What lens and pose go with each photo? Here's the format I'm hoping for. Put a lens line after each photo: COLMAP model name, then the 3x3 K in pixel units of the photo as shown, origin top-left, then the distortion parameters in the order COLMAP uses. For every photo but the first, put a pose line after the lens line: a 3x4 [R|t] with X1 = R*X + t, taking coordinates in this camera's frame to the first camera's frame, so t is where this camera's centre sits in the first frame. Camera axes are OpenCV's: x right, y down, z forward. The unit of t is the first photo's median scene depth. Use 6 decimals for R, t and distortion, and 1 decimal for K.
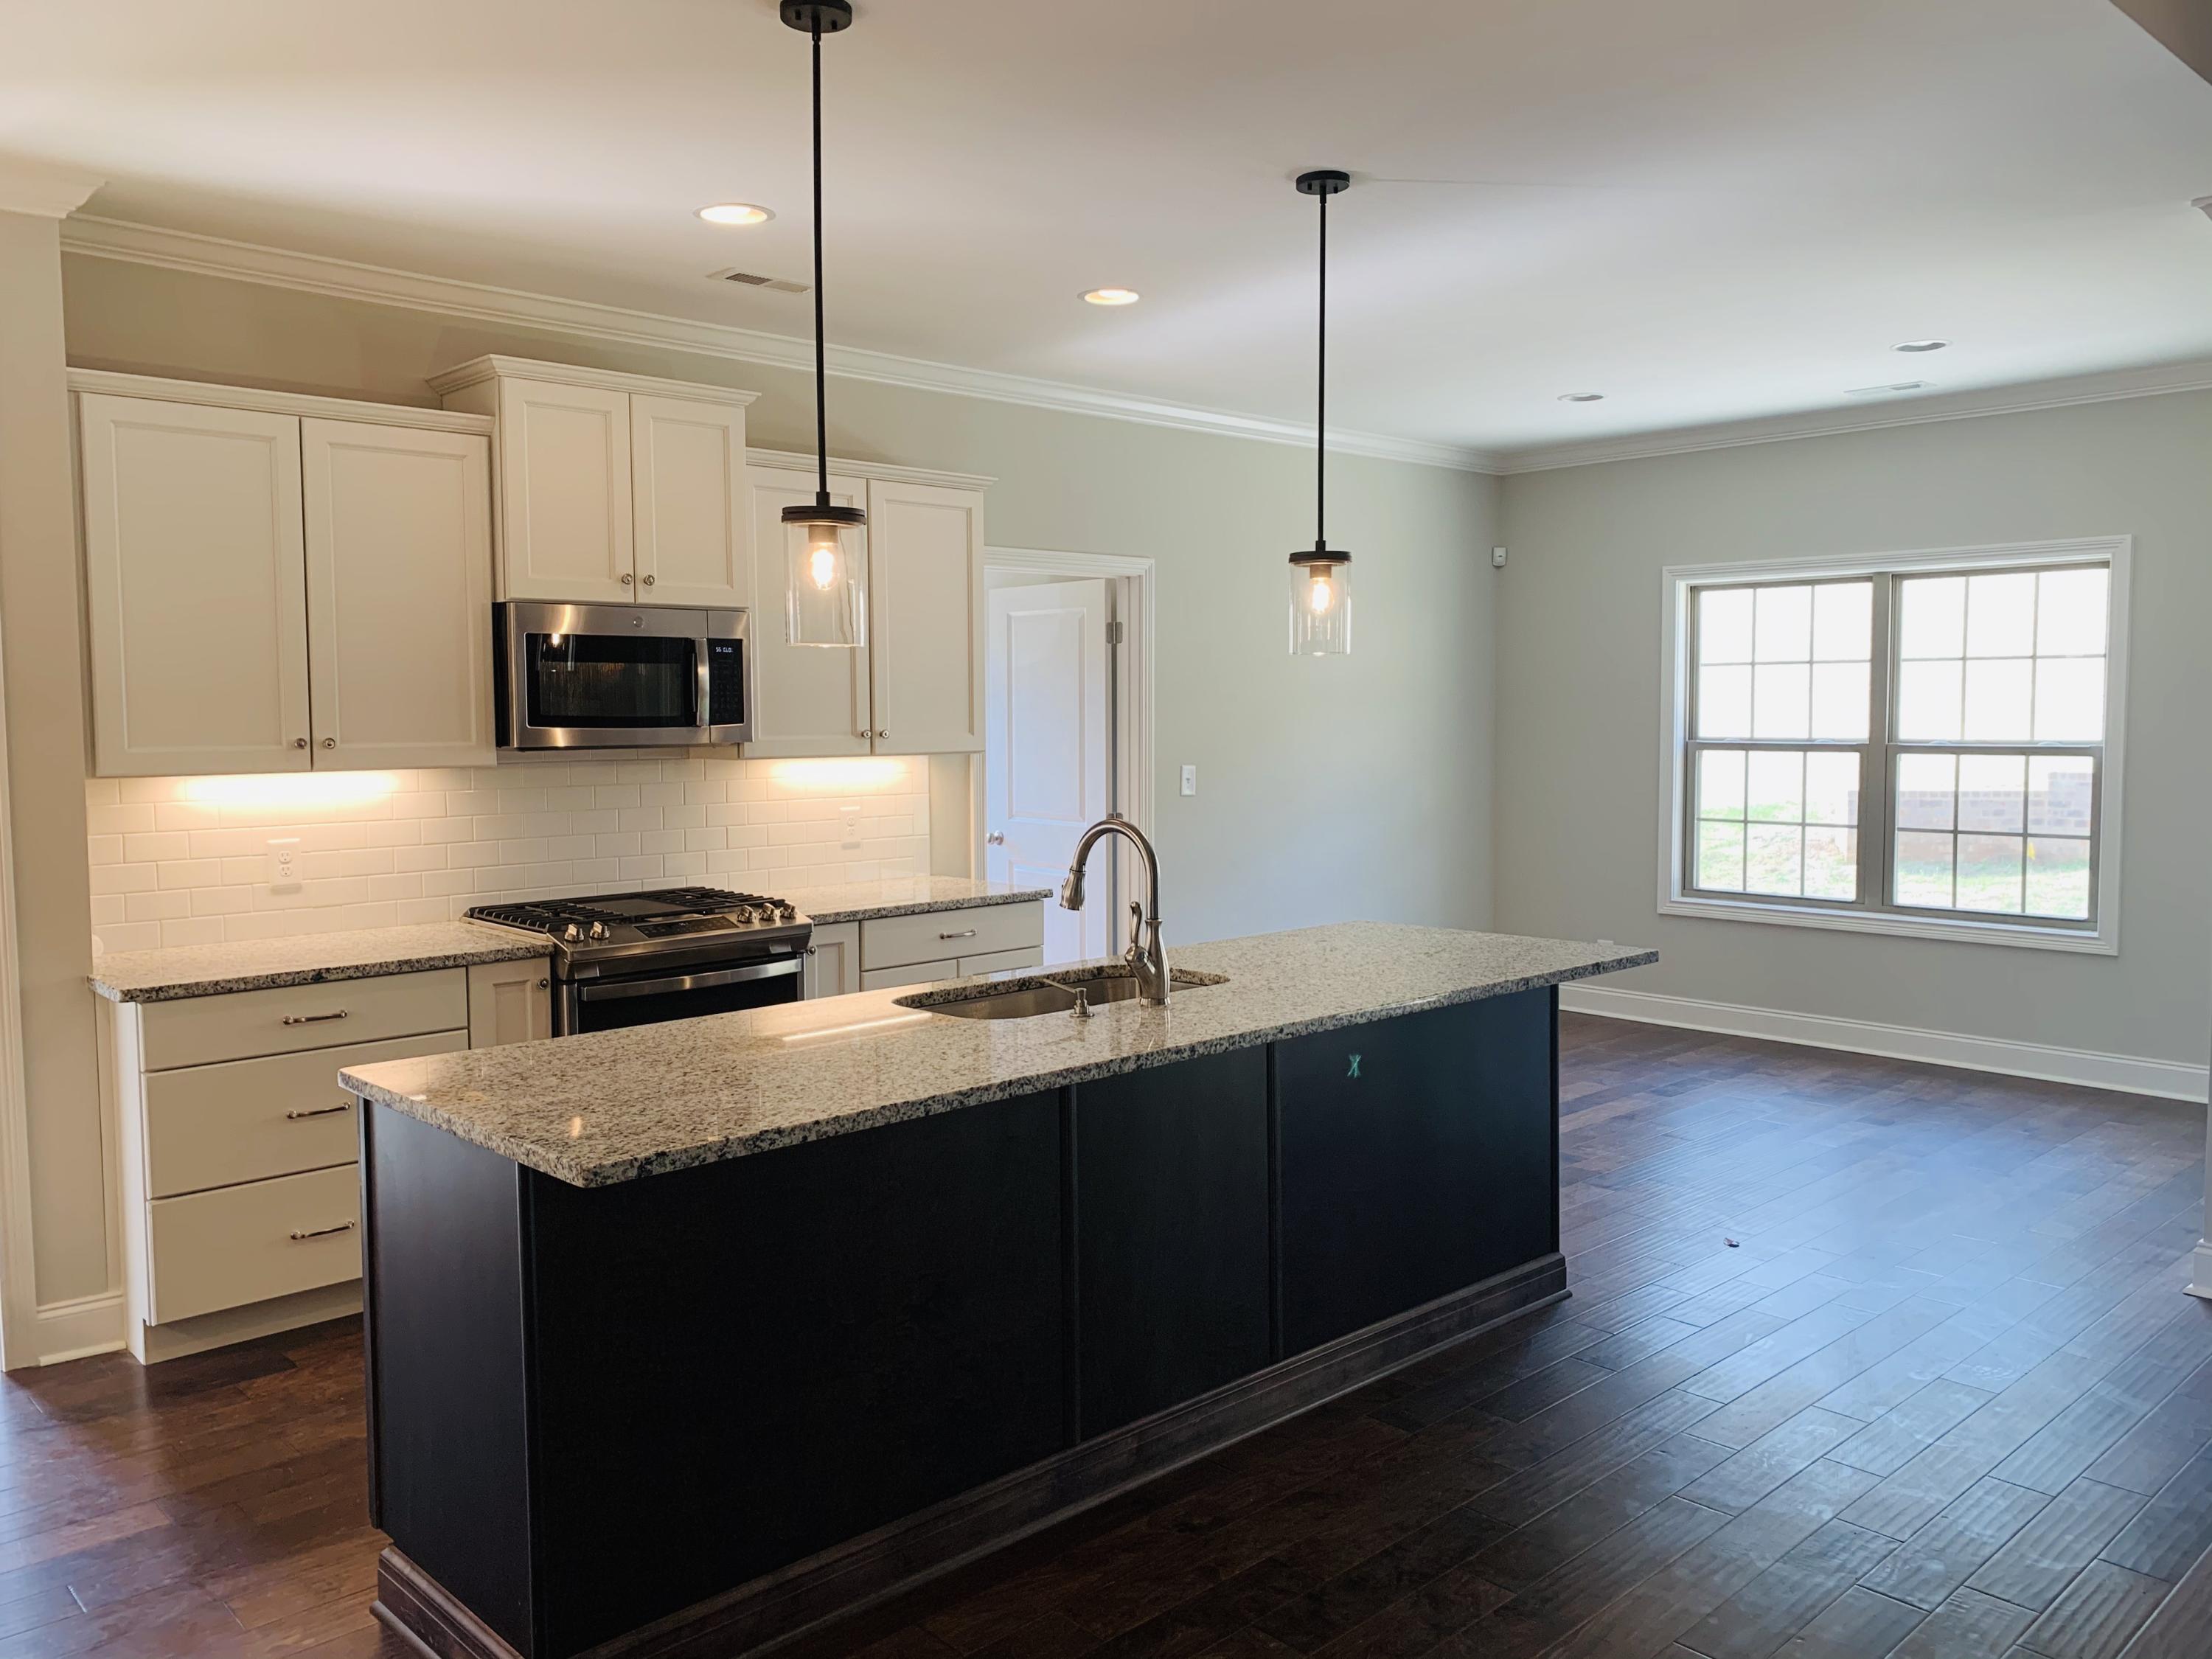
lens RADIAL K [[1698.8, 0, 1106.1], [0, 1698.8, 816.3], [0, 0, 1]] dist [0.034802, -0.016953]
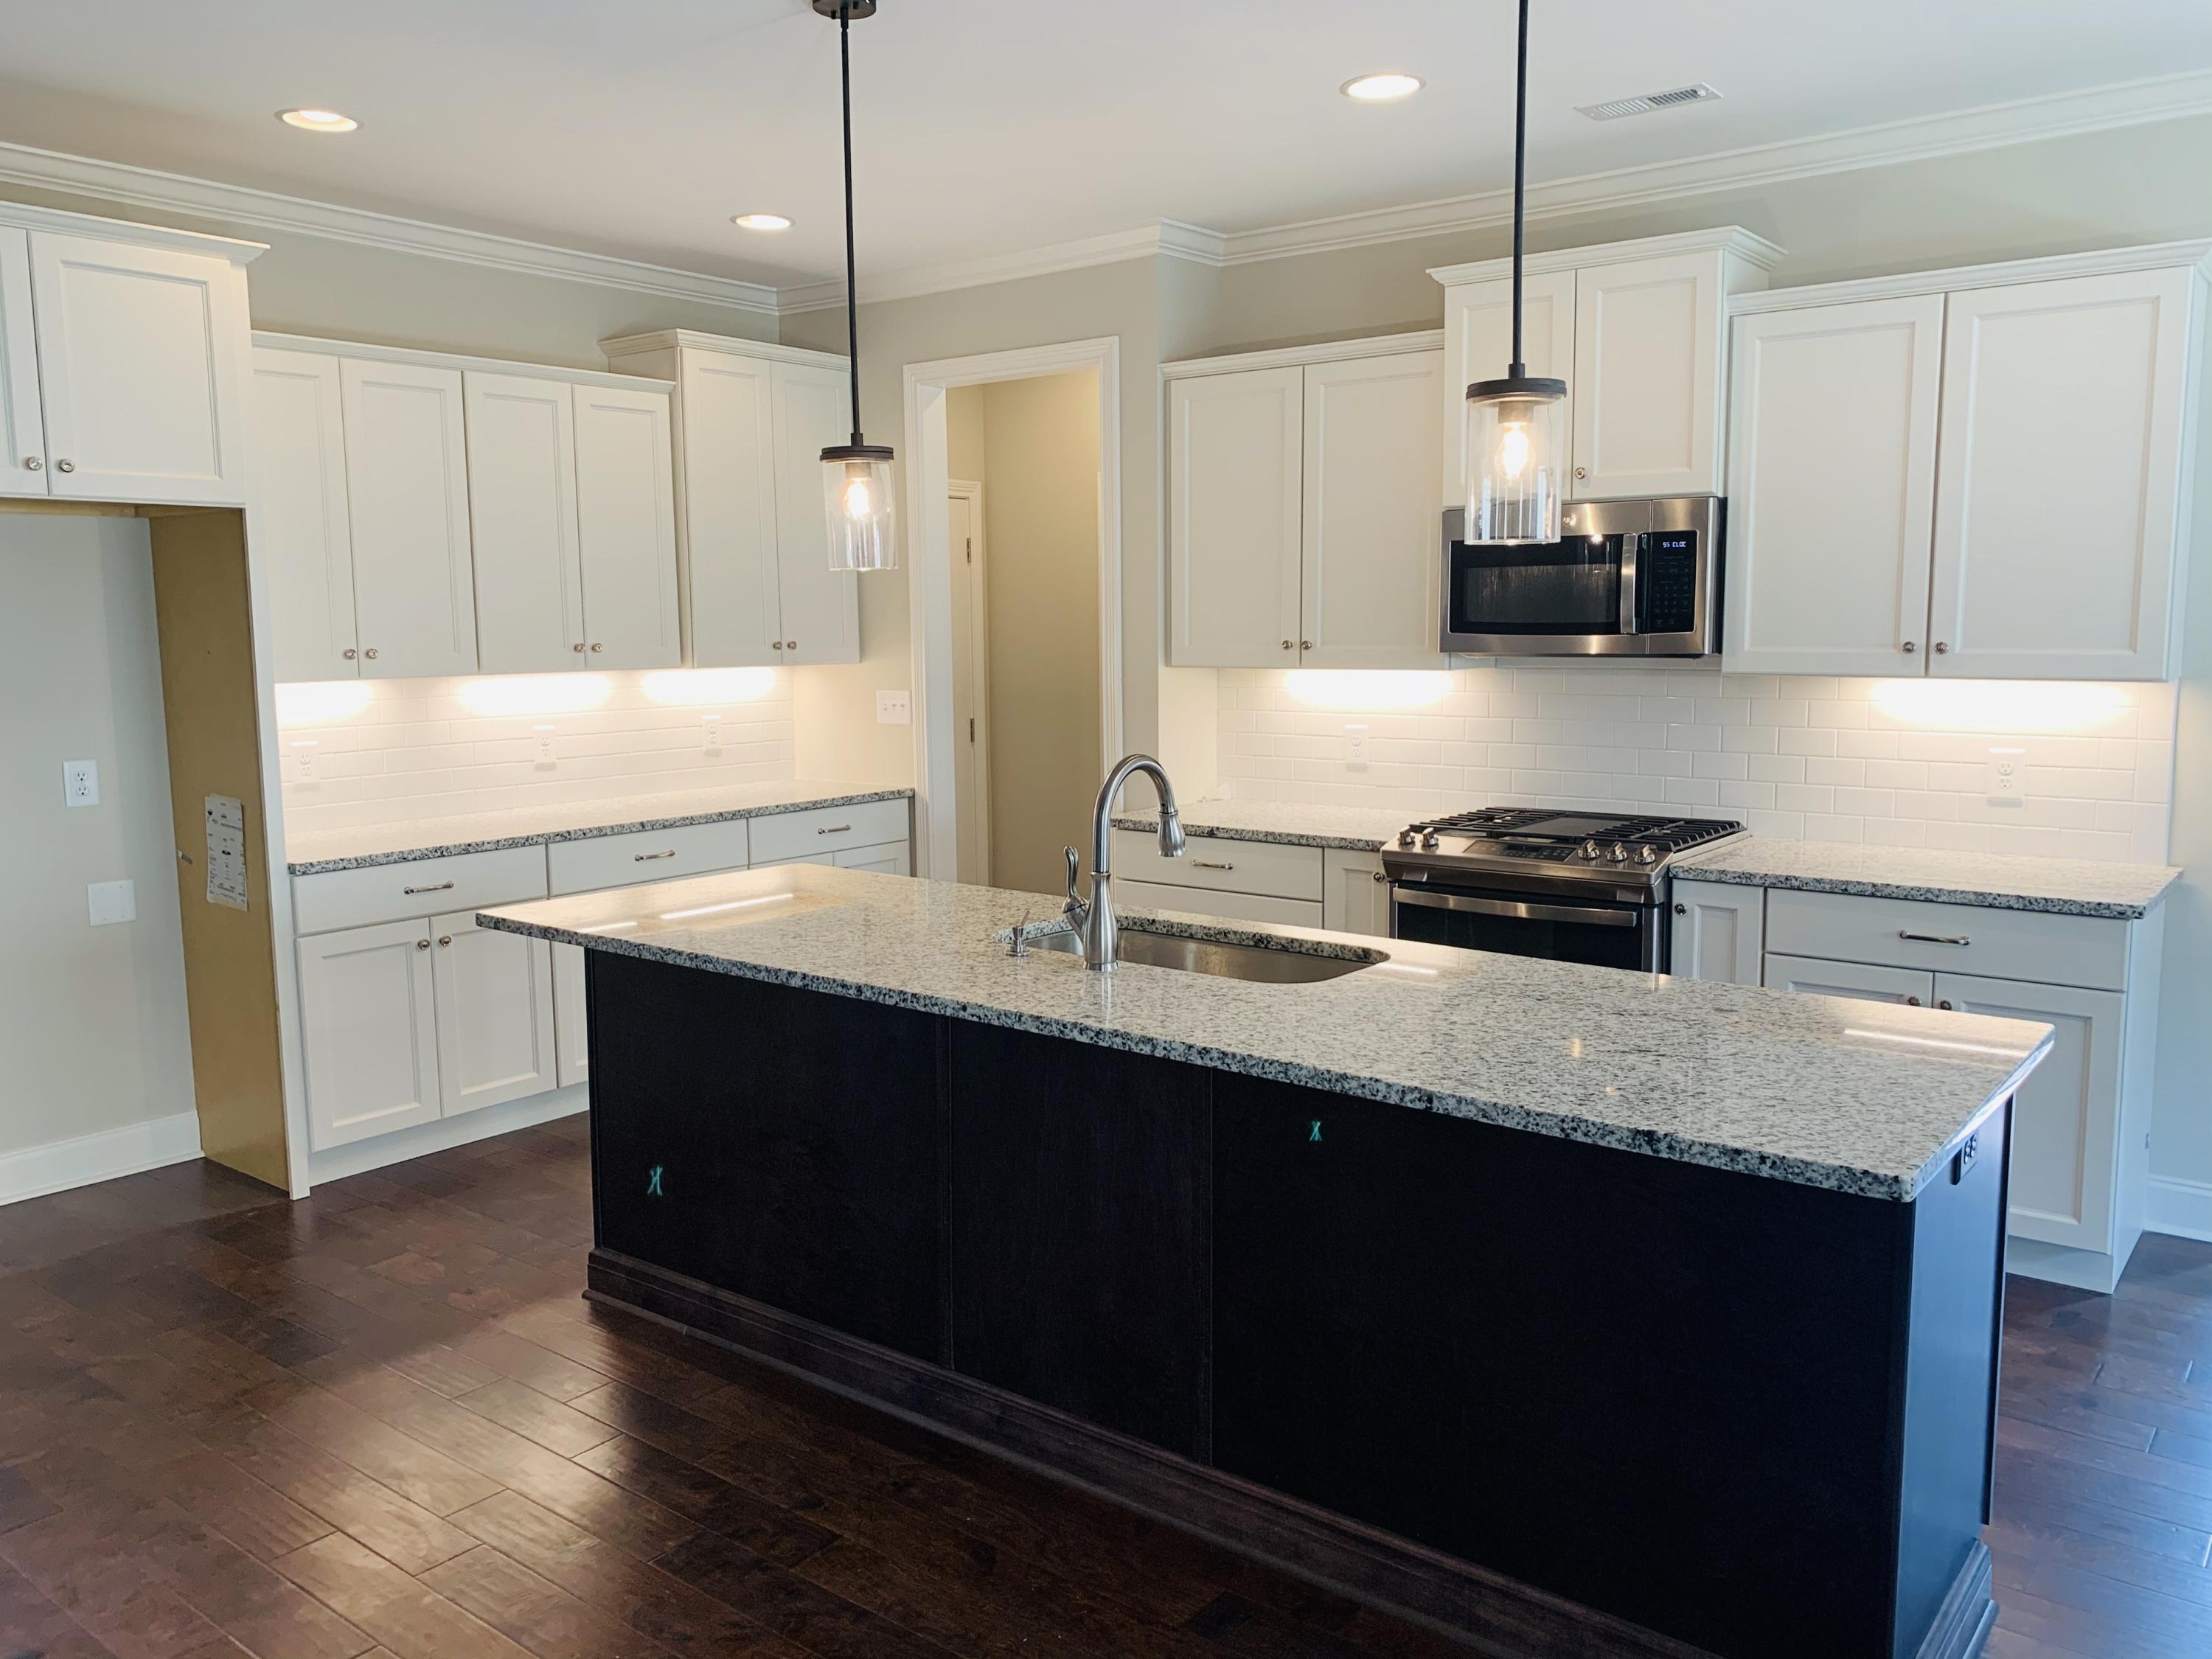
lens RADIAL K [[1698.8, 0, 1110.0], [0, 1698.8, 829.4], [0, 0, 1]] dist [0.034802, -0.016953]
pose [[0.147387, 0.129413, -0.980576, 0.904950], [-0.056082, 0.990902, 0.122347, -0.068891], [0.987488, 0.036960, 0.153304, 0.902845]]
